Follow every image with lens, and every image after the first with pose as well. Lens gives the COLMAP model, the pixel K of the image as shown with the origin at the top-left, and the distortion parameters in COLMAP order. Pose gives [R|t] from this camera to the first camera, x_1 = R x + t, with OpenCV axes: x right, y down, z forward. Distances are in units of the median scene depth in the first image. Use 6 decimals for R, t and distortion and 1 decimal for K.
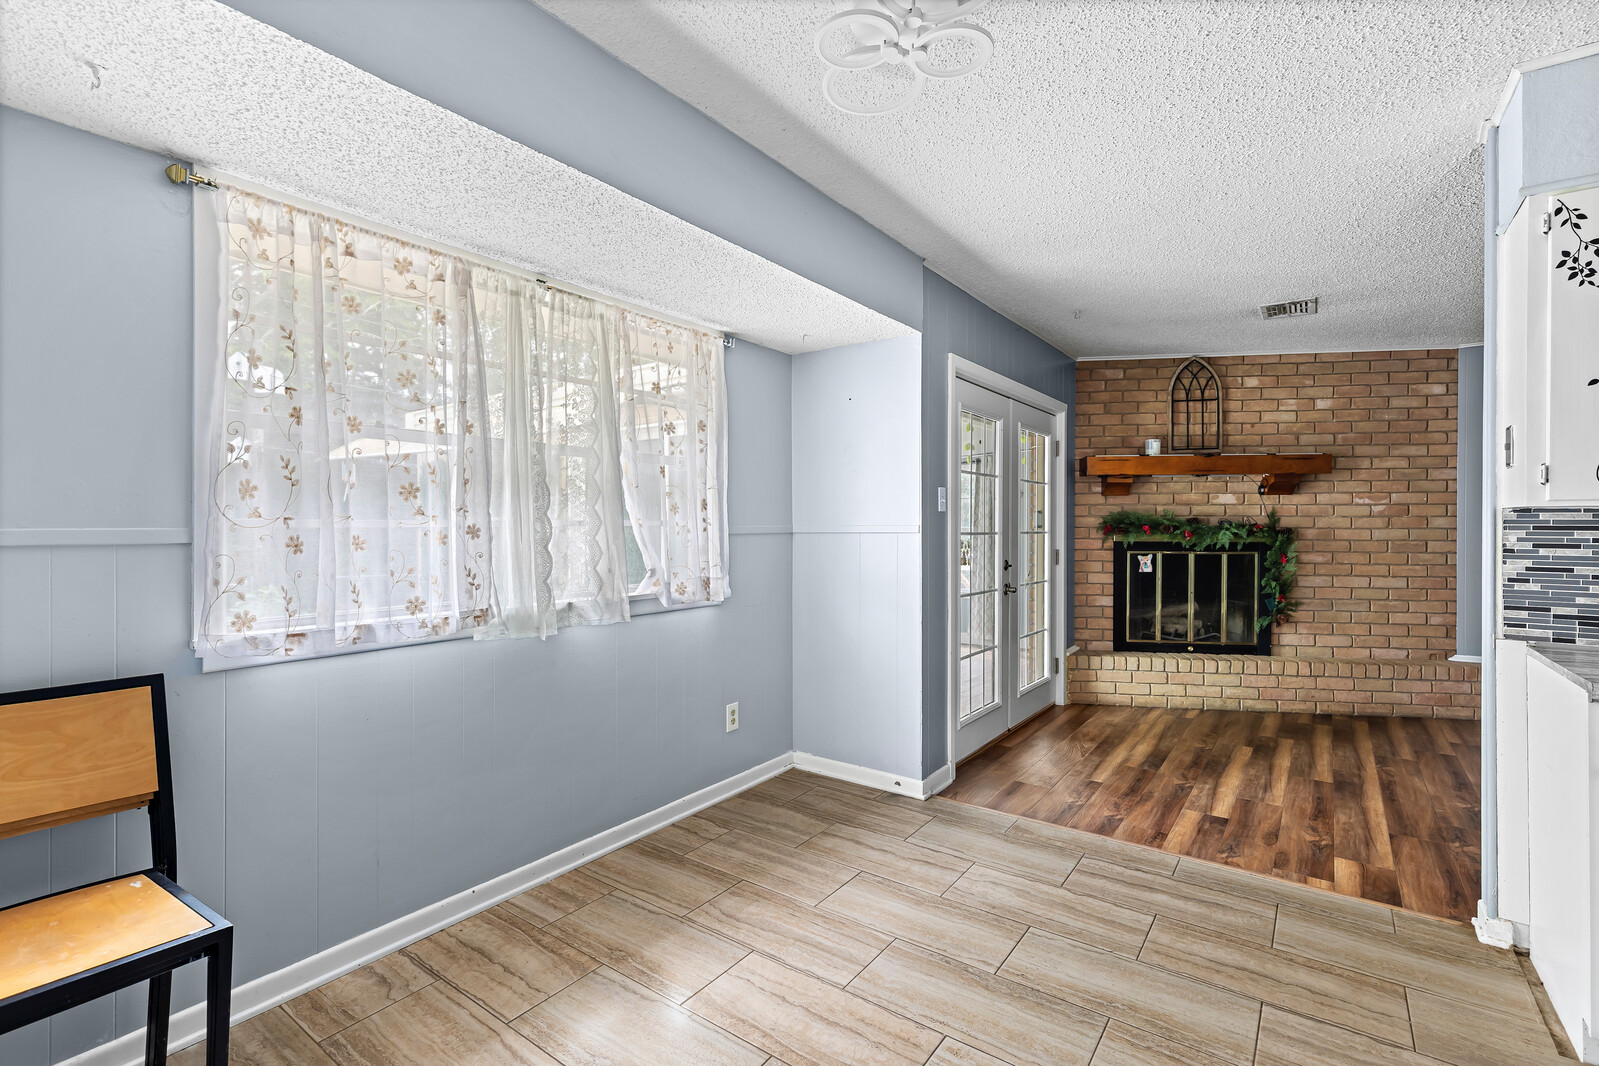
lens RADIAL K [[727.7, 0, 797.5], [0, 727.7, 530.5], [0, 0, 1]] dist [0.000809, -0.000306]
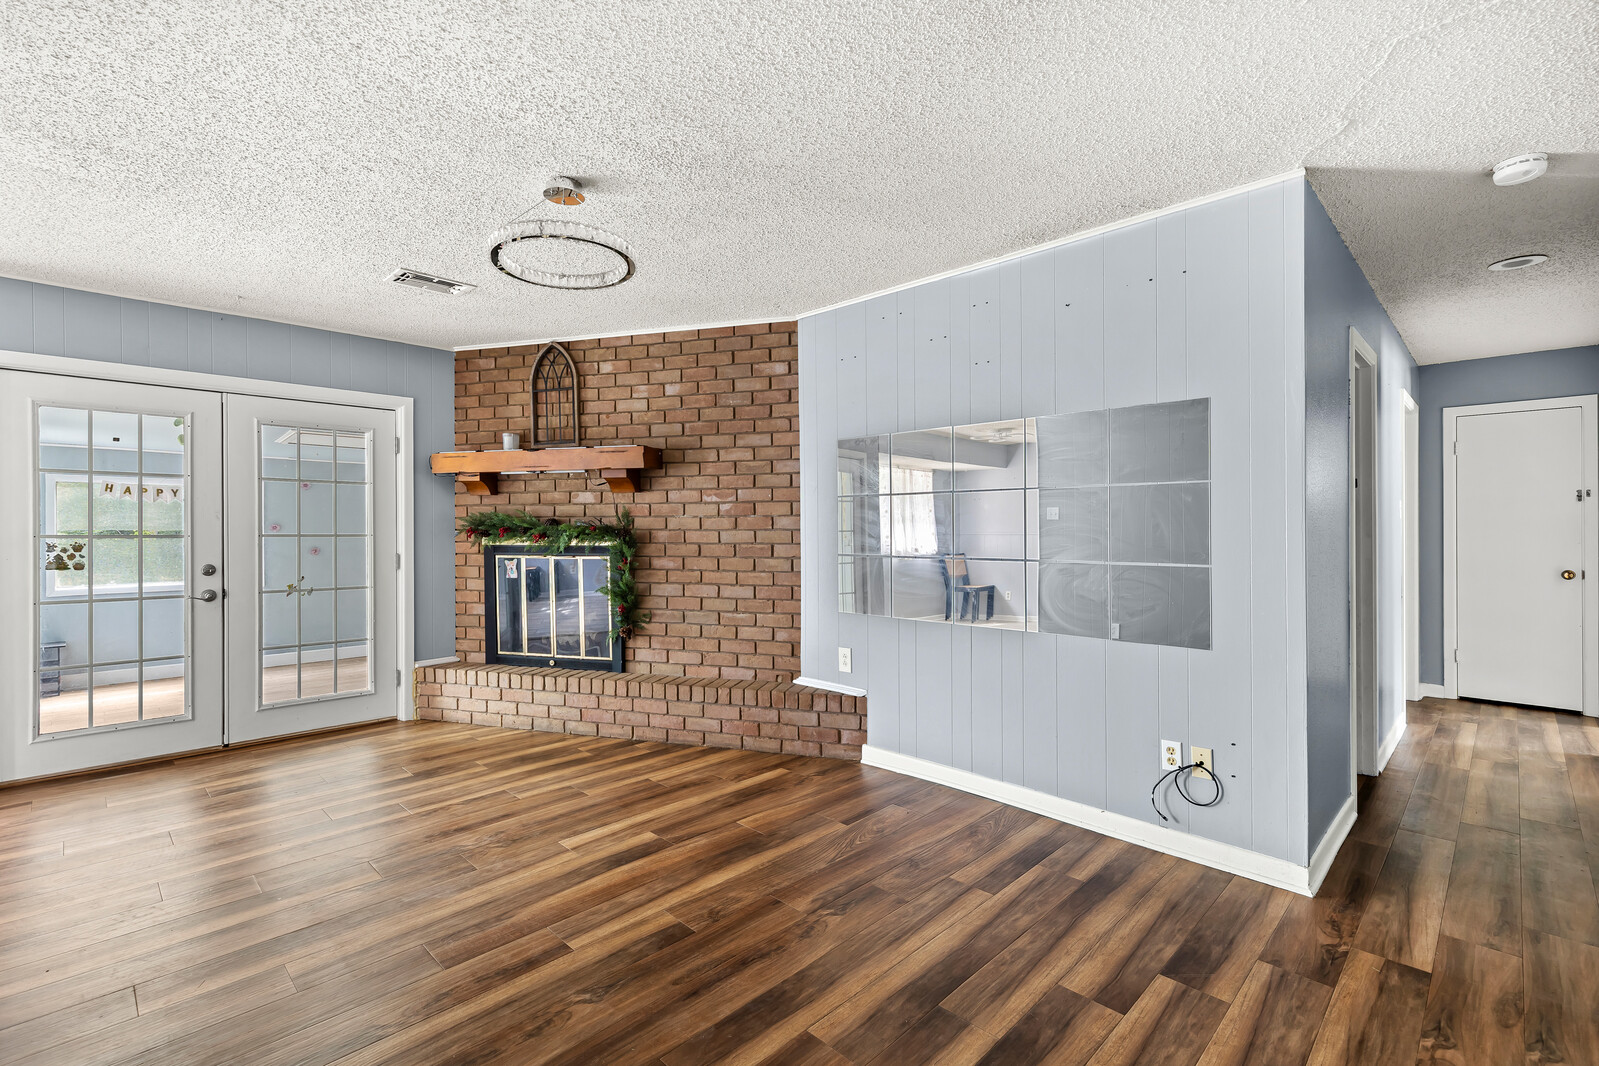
lens RADIAL K [[727.7, 0, 802.1], [0, 727.7, 531.7], [0, 0, 1]] dist [0.000809, -0.000306]
pose [[0.990427, -0.003254, -0.138001, 0.998004], [0.002950, 0.999993, -0.002406, 0.001639], [0.138008, 0.001976, 0.990429, 0.145578]]
